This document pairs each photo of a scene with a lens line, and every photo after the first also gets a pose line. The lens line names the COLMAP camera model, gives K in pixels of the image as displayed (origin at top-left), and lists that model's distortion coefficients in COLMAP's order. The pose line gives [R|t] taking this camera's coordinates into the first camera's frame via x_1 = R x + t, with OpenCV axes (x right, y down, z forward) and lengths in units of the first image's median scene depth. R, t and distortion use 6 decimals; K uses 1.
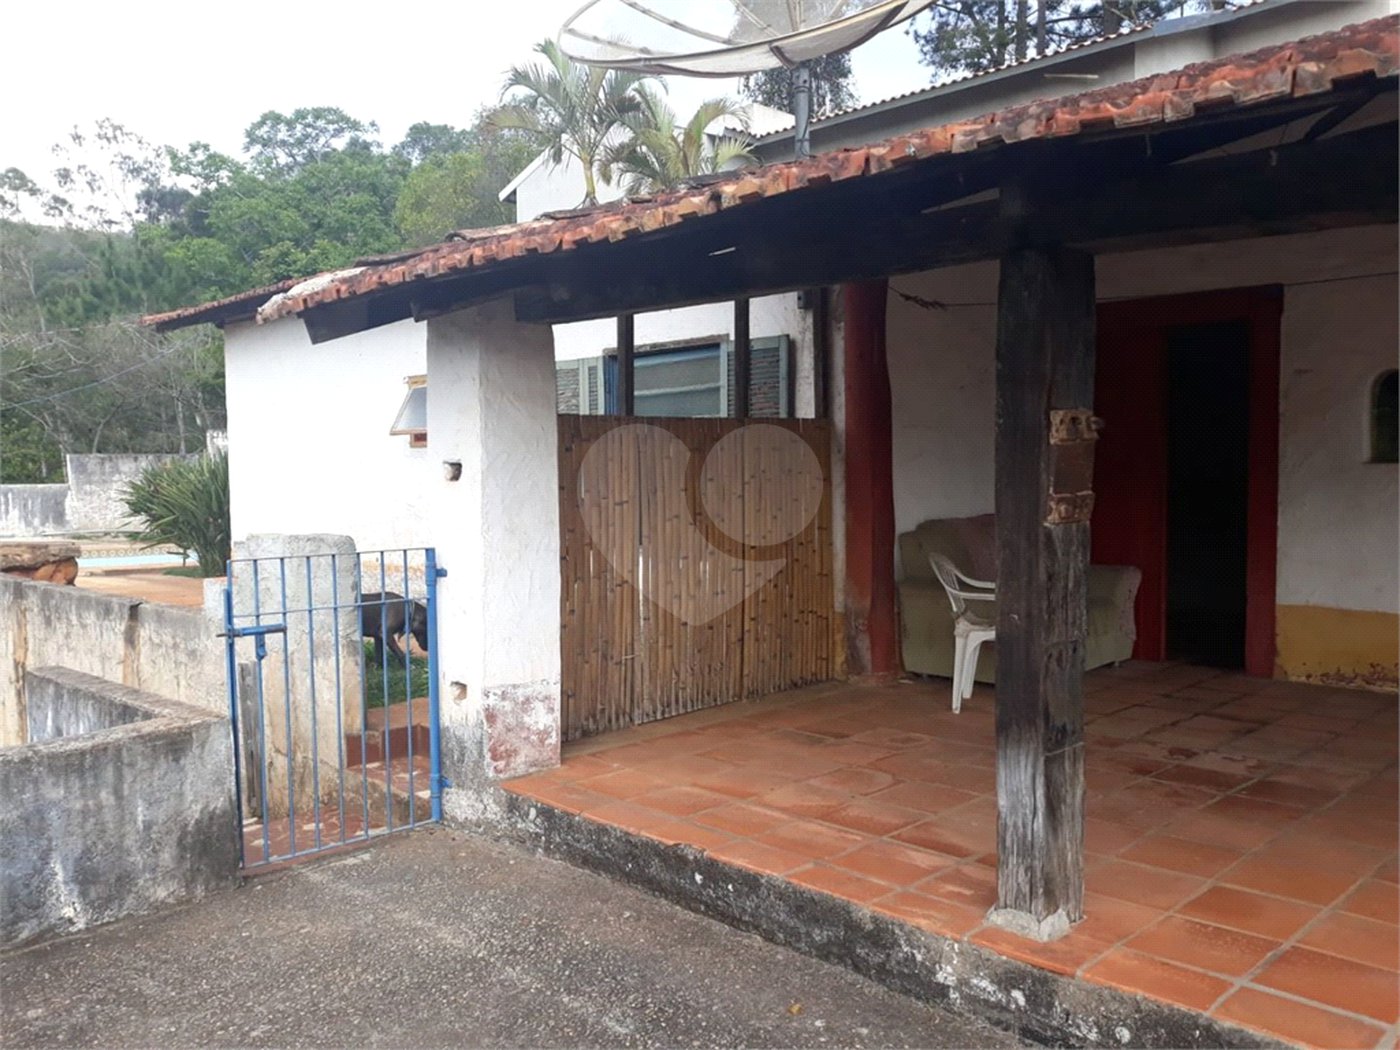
lens RADIAL K [[1157.9, 0, 725.9], [0, 1157.9, 532.7], [0, 0, 1]] dist [-0.011871, 0.016989]
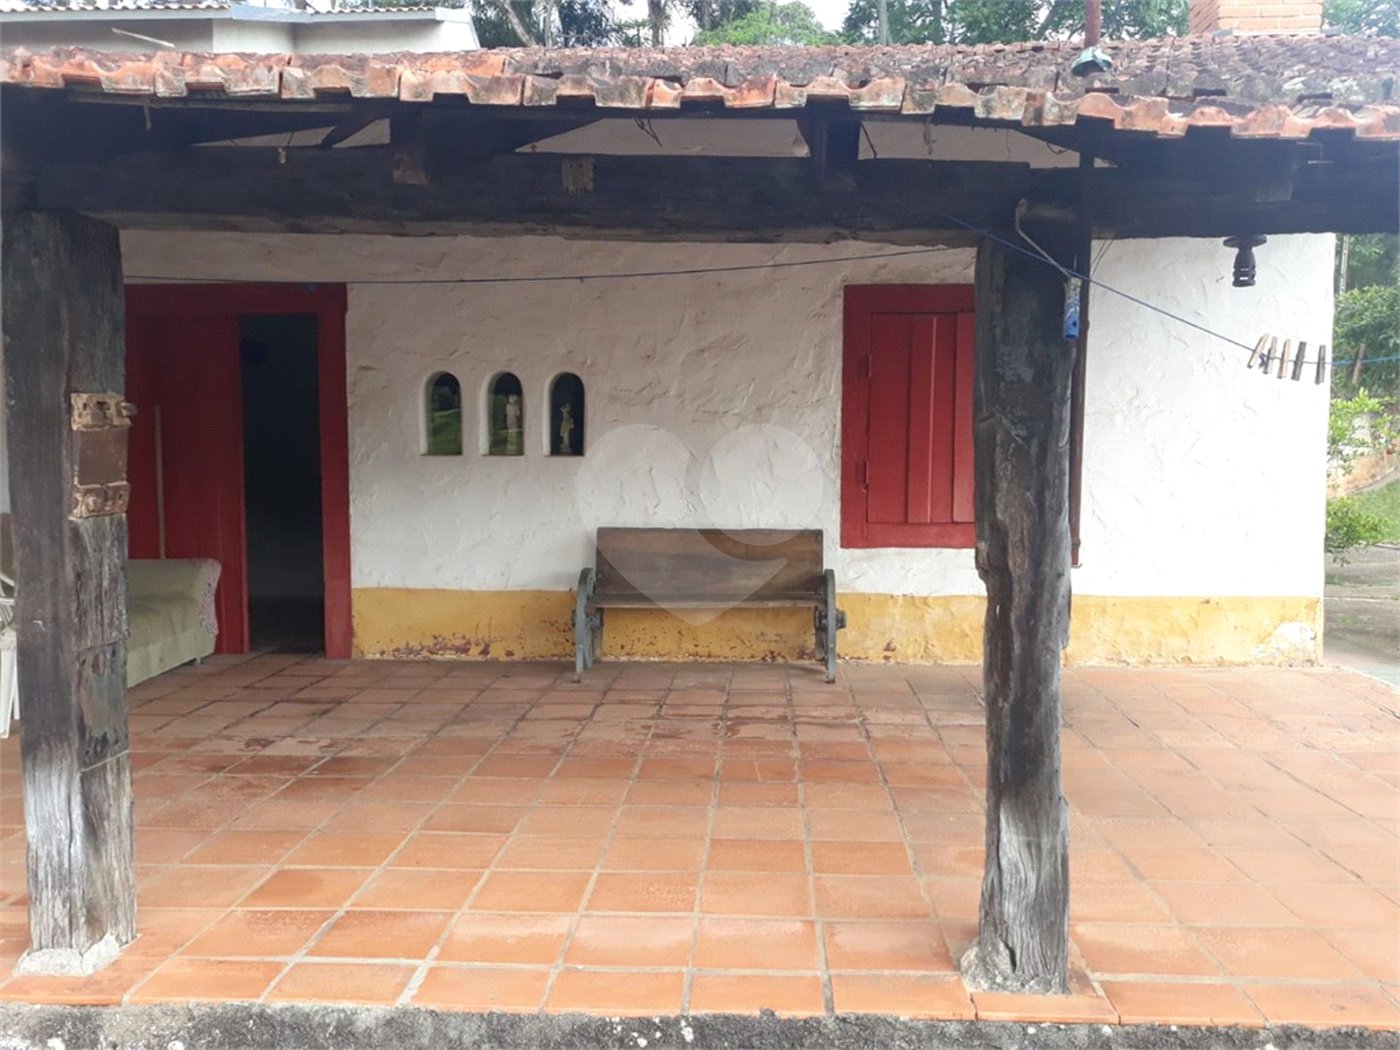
lens RADIAL K [[1151.9, 0, 715.3], [0, 1151.9, 529.5], [0, 0, 1]] dist [0.008869, -0.003665]
pose [[0.743839, -0.032887, 0.667549, 0.045585], [0.029116, 0.999435, 0.016794, 0.001081], [-0.667724, 0.006944, 0.744376, -0.012989]]
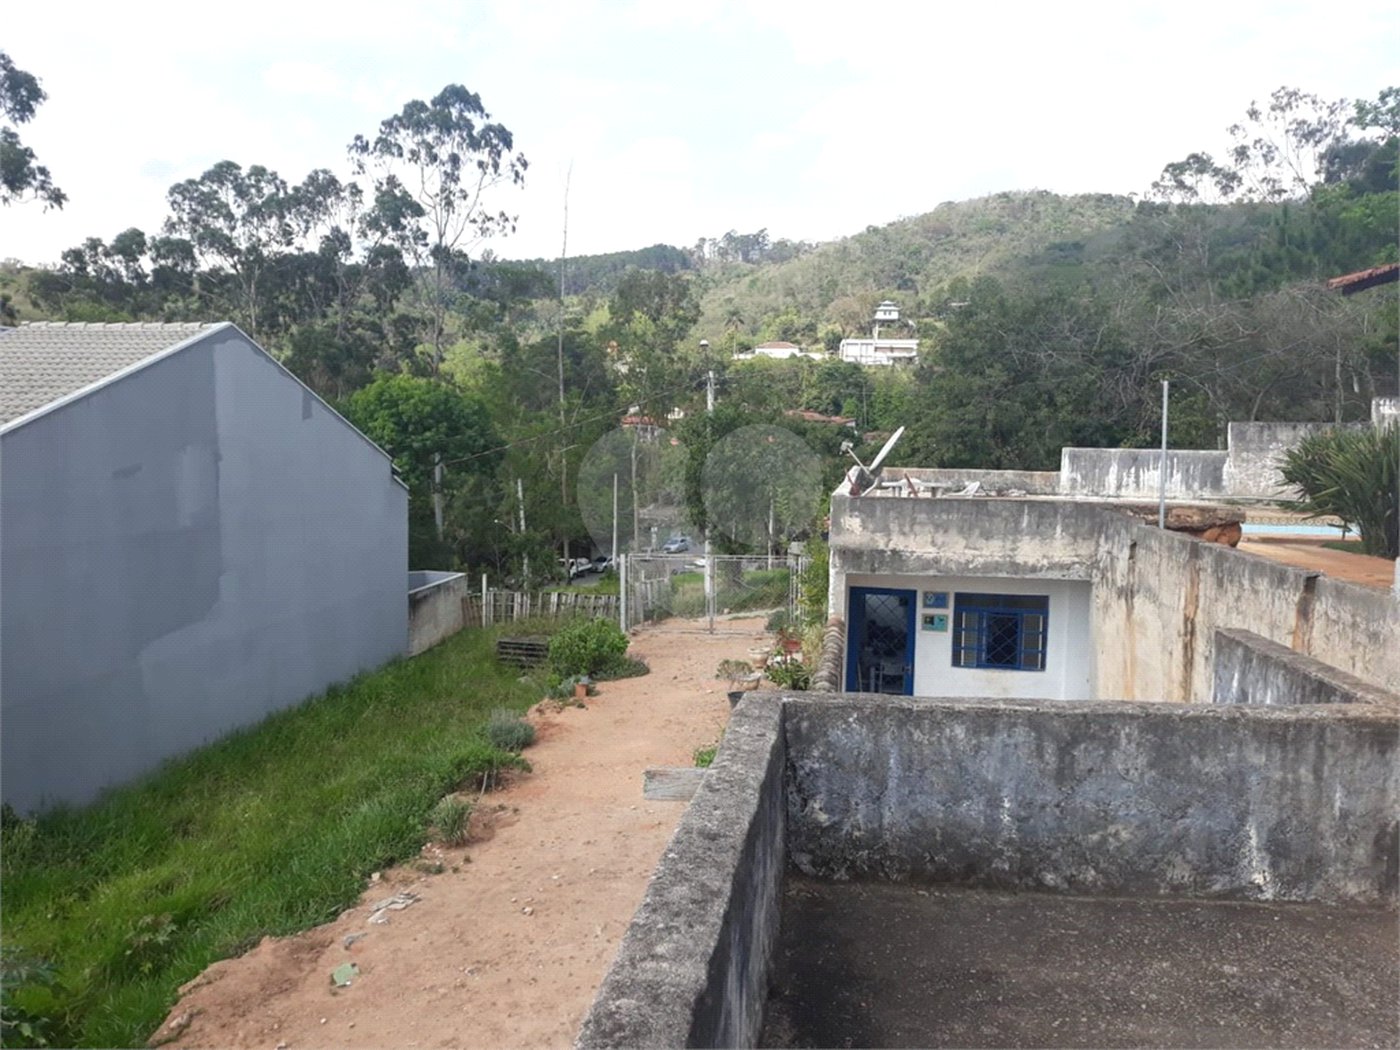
lens RADIAL K [[1151.9, 0, 715.3], [0, 1151.9, 529.5], [0, 0, 1]] dist [0.008869, -0.003665]
pose [[0.608843, 0.080314, -0.789215, -0.059520], [-0.061617, 0.996644, 0.053889, 0.001581], [0.790894, 0.015819, 0.611748, 0.008203]]
